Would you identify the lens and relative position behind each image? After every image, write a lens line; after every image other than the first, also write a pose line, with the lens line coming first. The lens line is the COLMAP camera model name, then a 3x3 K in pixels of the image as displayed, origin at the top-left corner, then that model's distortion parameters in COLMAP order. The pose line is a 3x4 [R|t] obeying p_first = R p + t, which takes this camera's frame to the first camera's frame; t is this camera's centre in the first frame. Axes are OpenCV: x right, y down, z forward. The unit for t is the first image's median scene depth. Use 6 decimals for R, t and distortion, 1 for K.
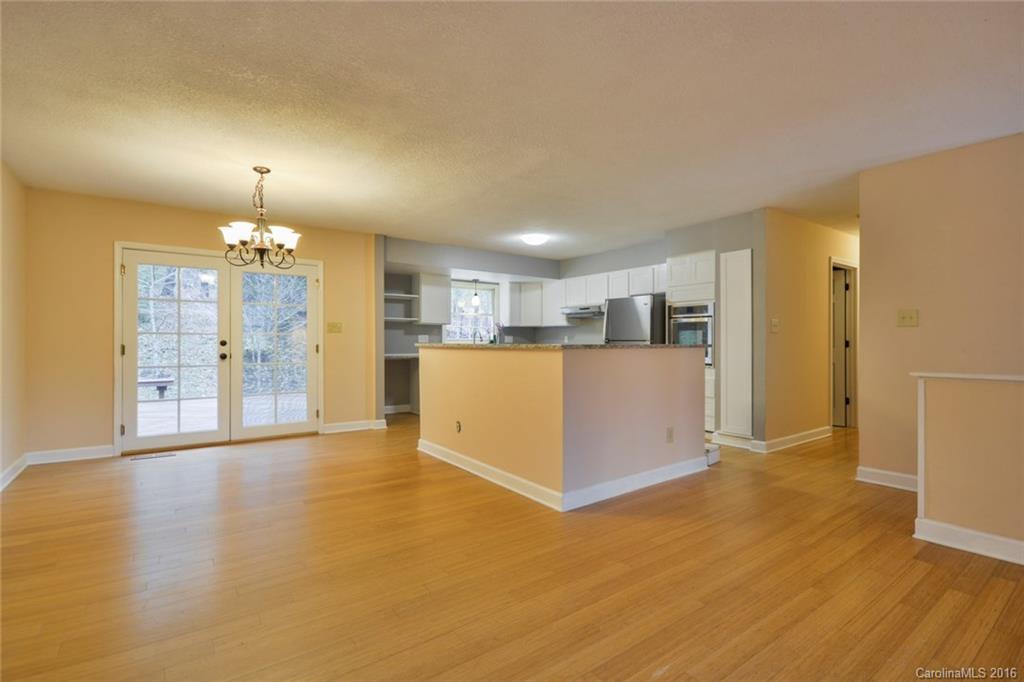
lens RADIAL K [[460.9, 0, 513.0], [0, 460.9, 339.7], [0, 0, 1]] dist [-0.011368, -0.001605]
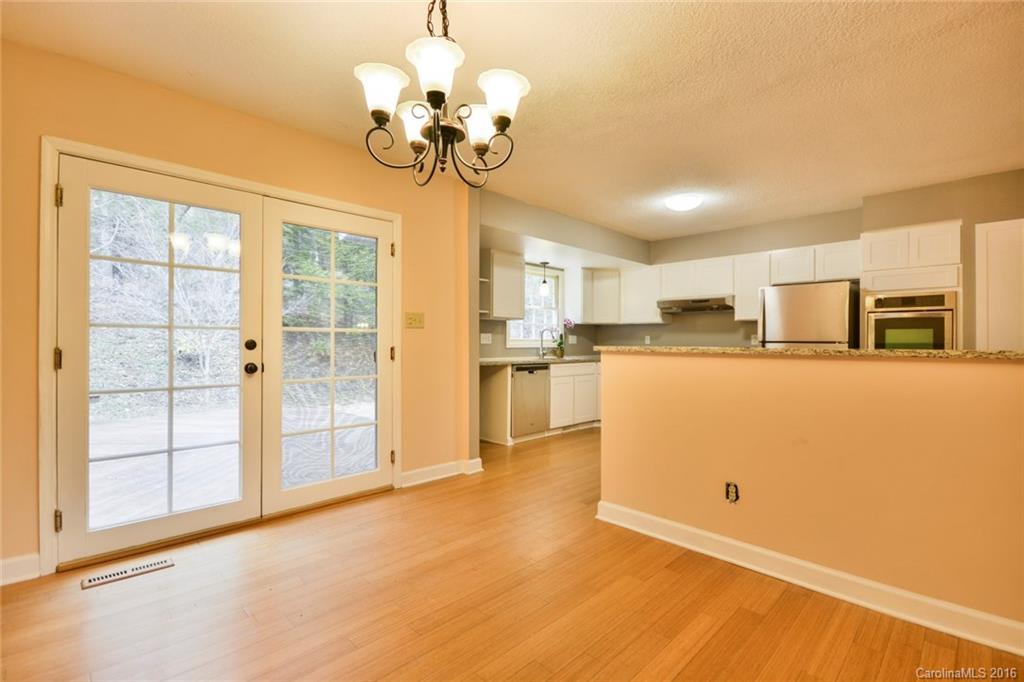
lens RADIAL K [[460.9, 0, 517.3], [0, 460.9, 340.2], [0, 0, 1]] dist [-0.011368, -0.001605]
pose [[0.989779, 0.003396, 0.142567, -0.324494], [-0.003355, 0.999994, -0.000527, 0.000682], [-0.142568, 0.000043, 0.989785, 0.330947]]
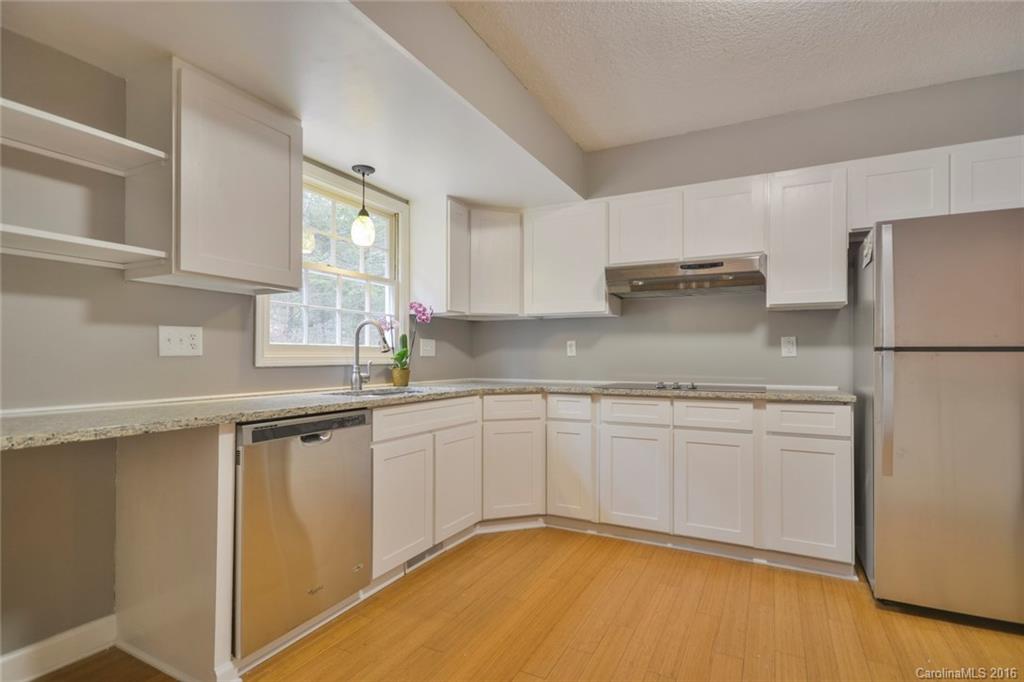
lens RADIAL K [[511.9, 0, 526.5], [0, 511.9, 346.5], [0, 0, 1]] dist [0.000219, -0.000174]
pose [[0.892496, 0.008202, 0.450981, -0.195340], [-0.000854, 0.999864, -0.016495, 0.006833], [-0.451055, 0.014336, 0.892381, 0.847320]]
